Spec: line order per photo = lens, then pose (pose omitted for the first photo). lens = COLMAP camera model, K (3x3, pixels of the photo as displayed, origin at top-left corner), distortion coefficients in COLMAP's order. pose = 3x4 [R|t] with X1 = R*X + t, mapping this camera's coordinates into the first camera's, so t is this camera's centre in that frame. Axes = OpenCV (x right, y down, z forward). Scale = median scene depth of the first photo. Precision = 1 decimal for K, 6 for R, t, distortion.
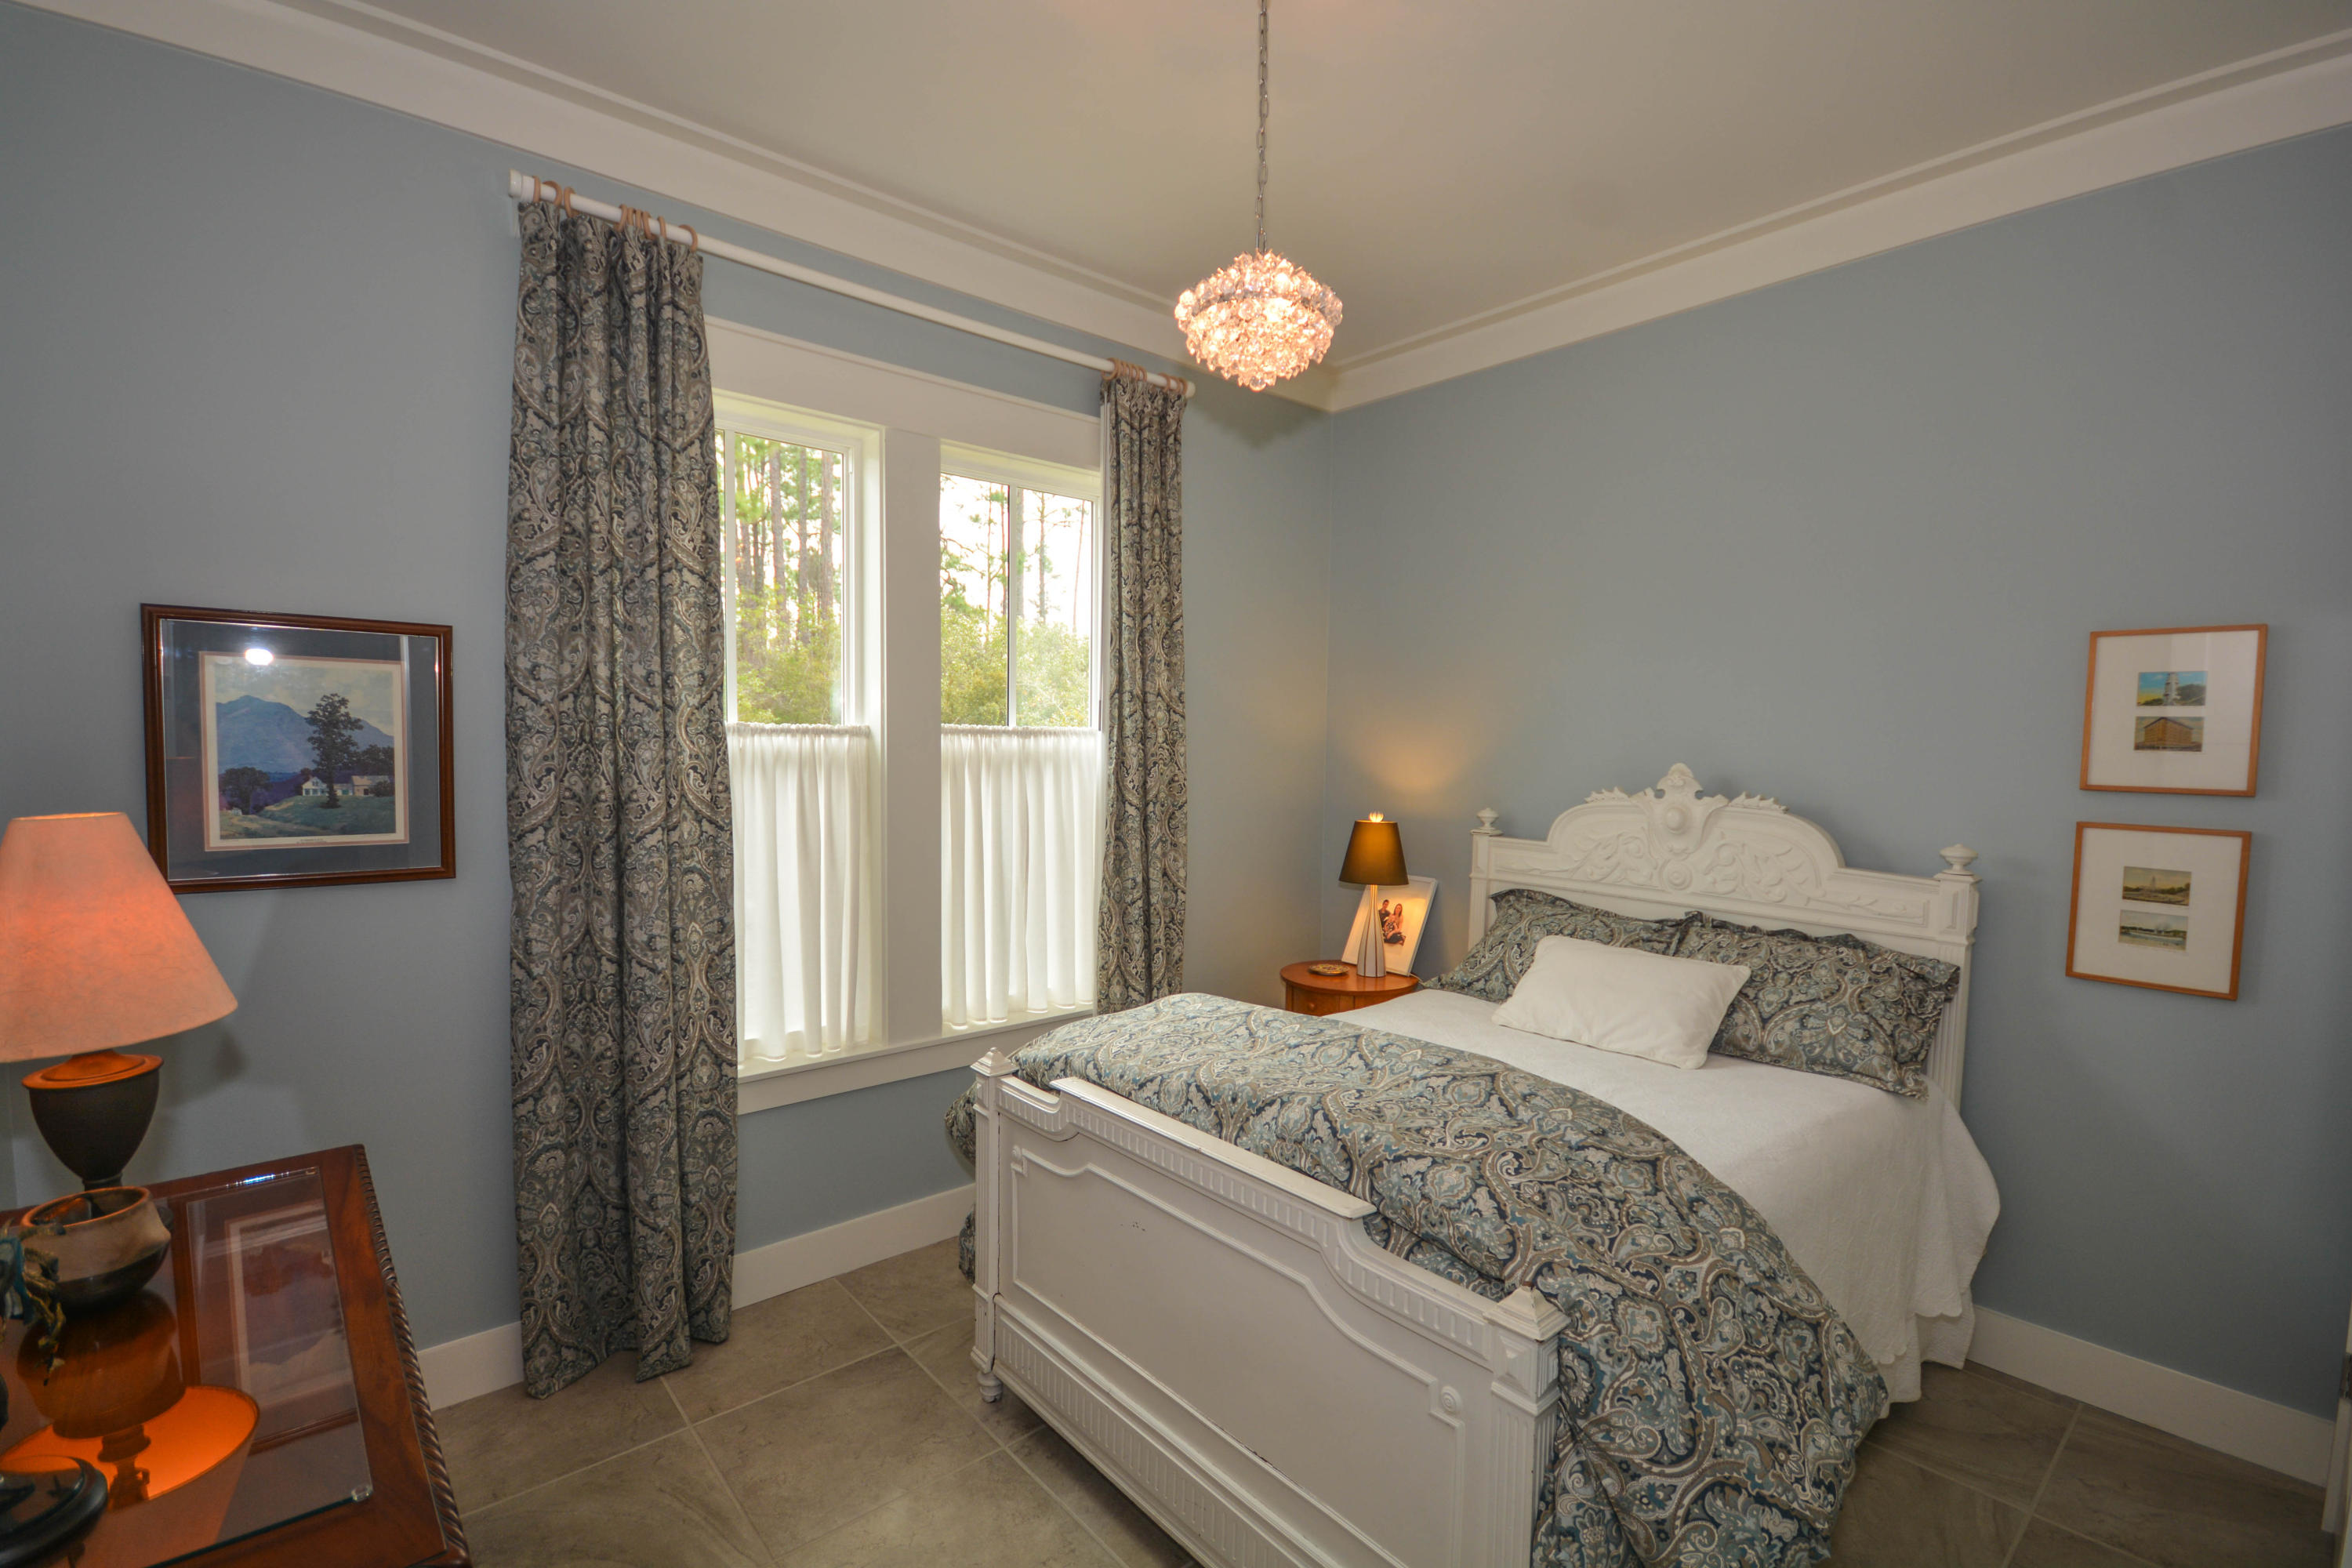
lens RADIAL K [[871.0, 0, 1173.8], [0, 871.0, 791.3], [0, 0, 1]] dist [0.000115, -0.000068]
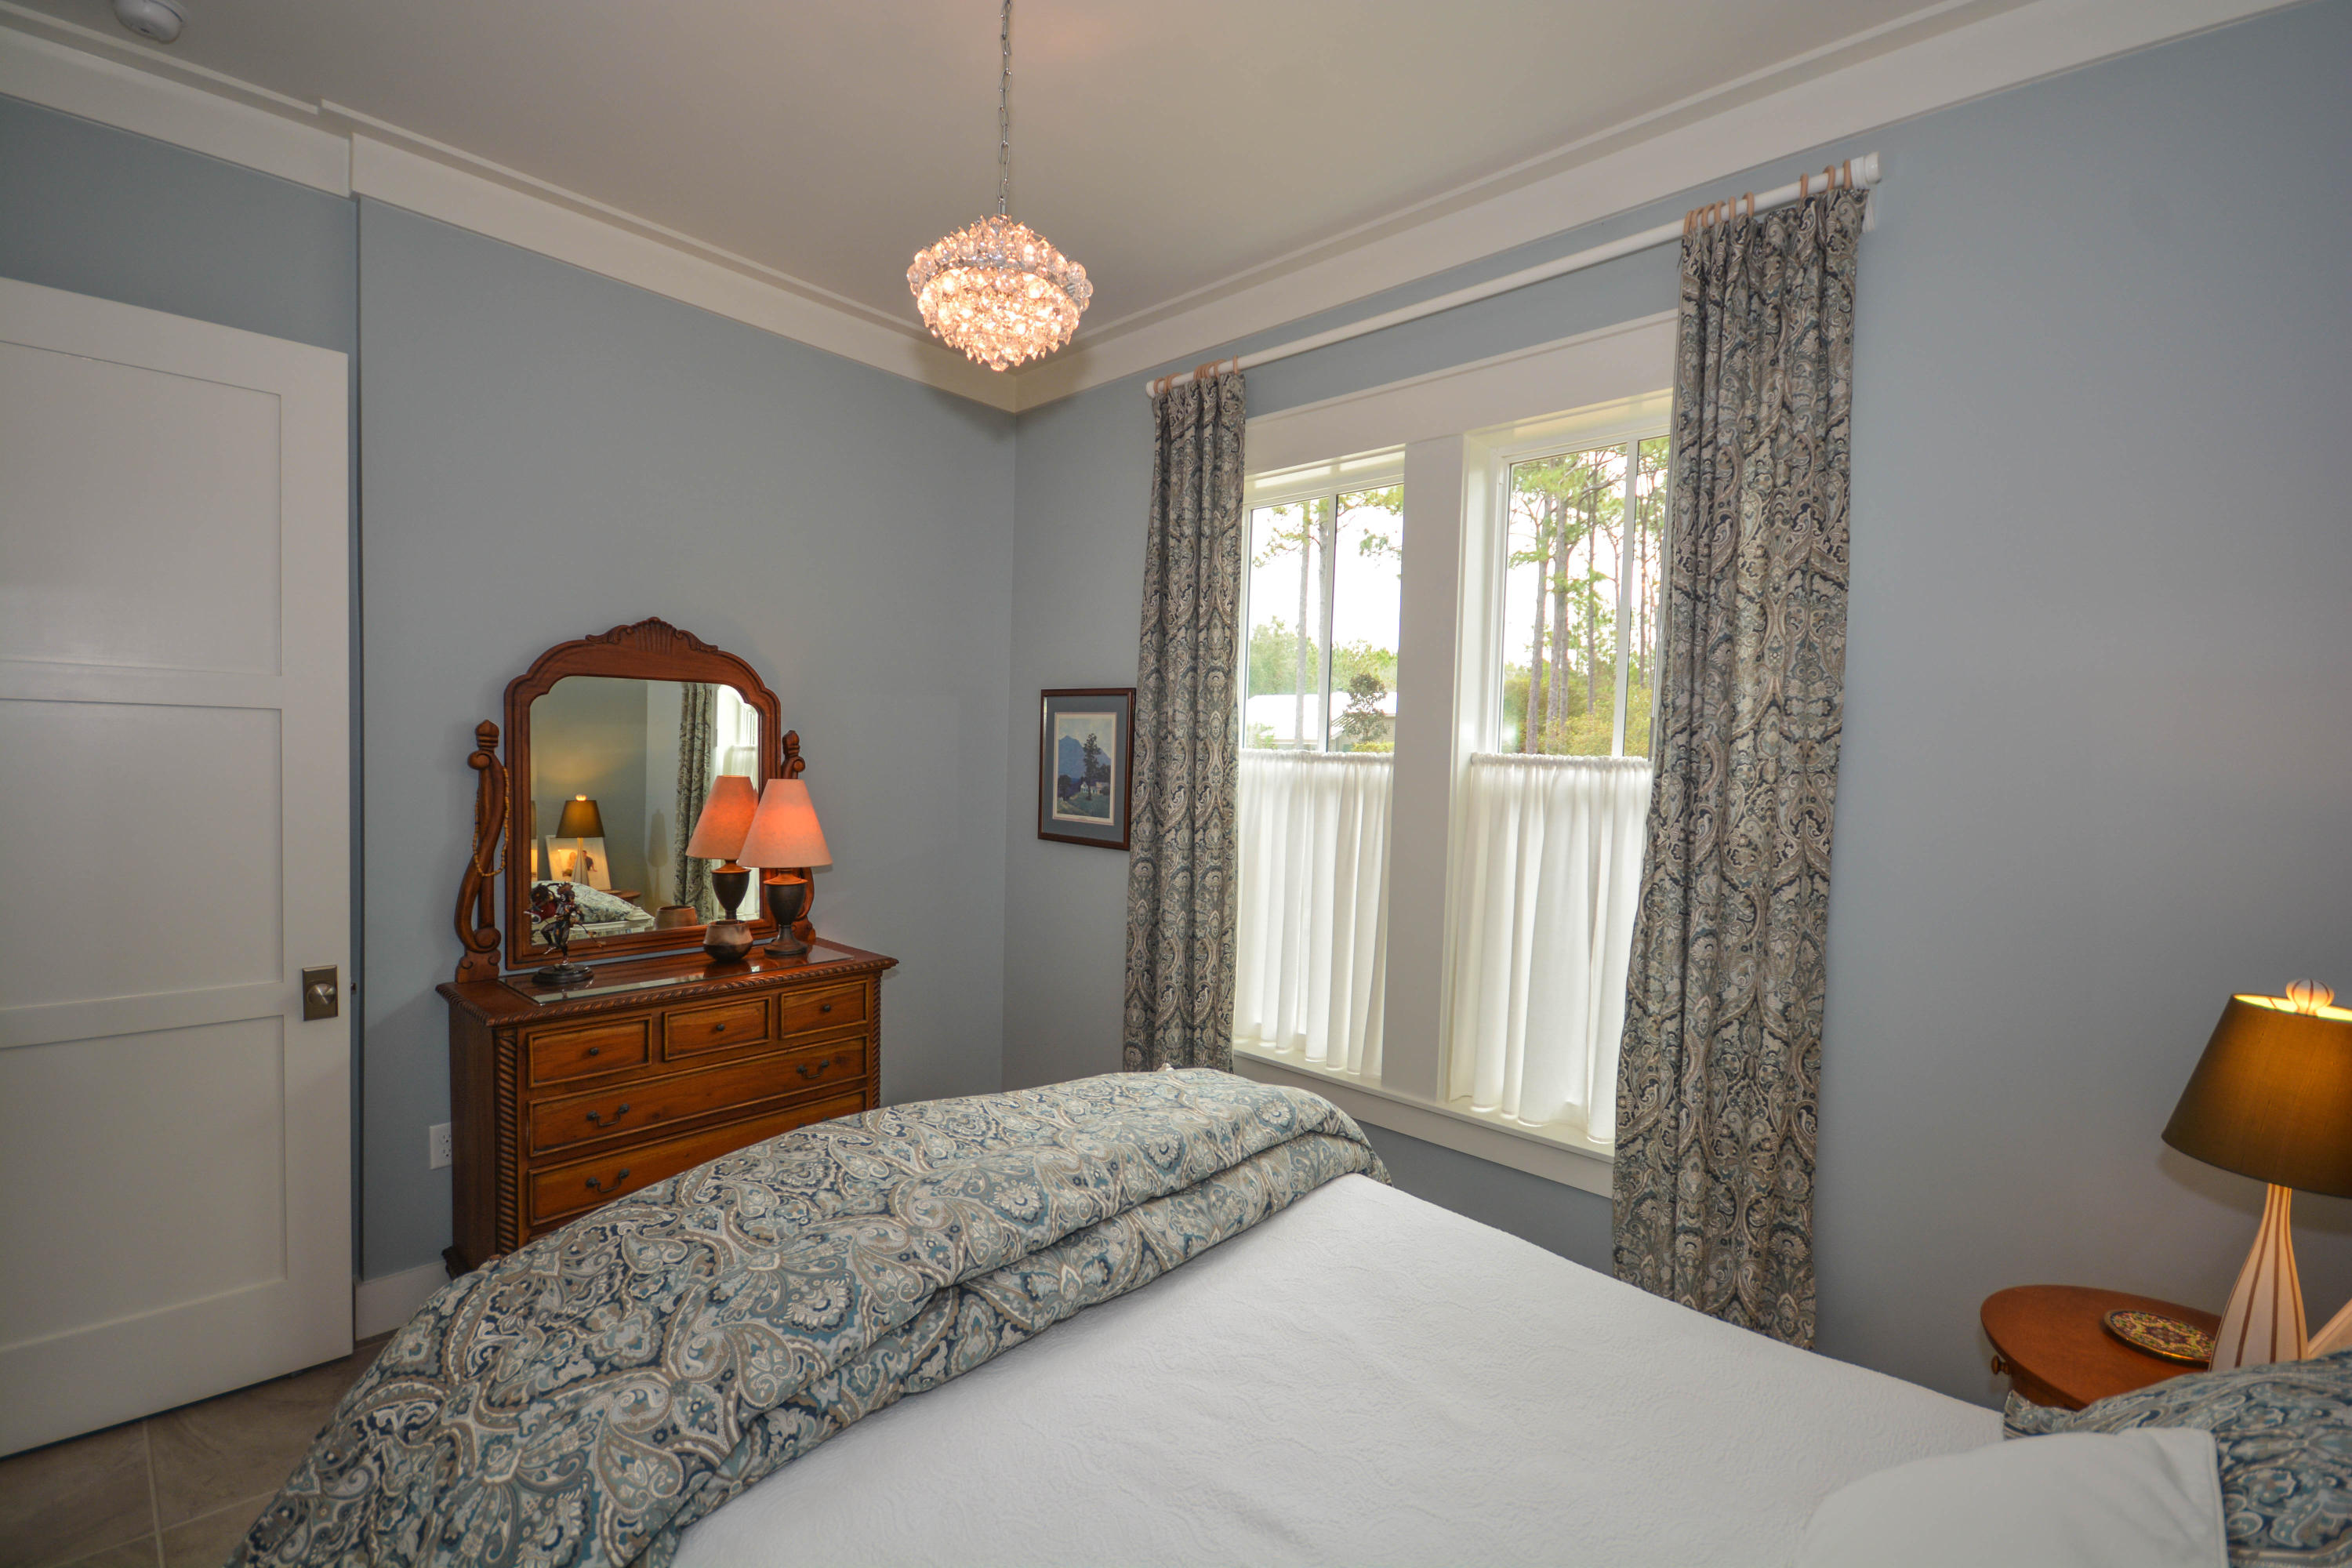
lens RADIAL K [[1031.4, 0, 1175.6], [0, 1031.4, 797.9], [0, 0, 1]] dist [0.000363, -0.000631]
pose [[0.184372, 0.038504, -0.982102, 0.931750], [-0.087834, 0.995880, 0.022555, -0.040896], [0.978924, 0.082104, 0.186994, 0.707582]]
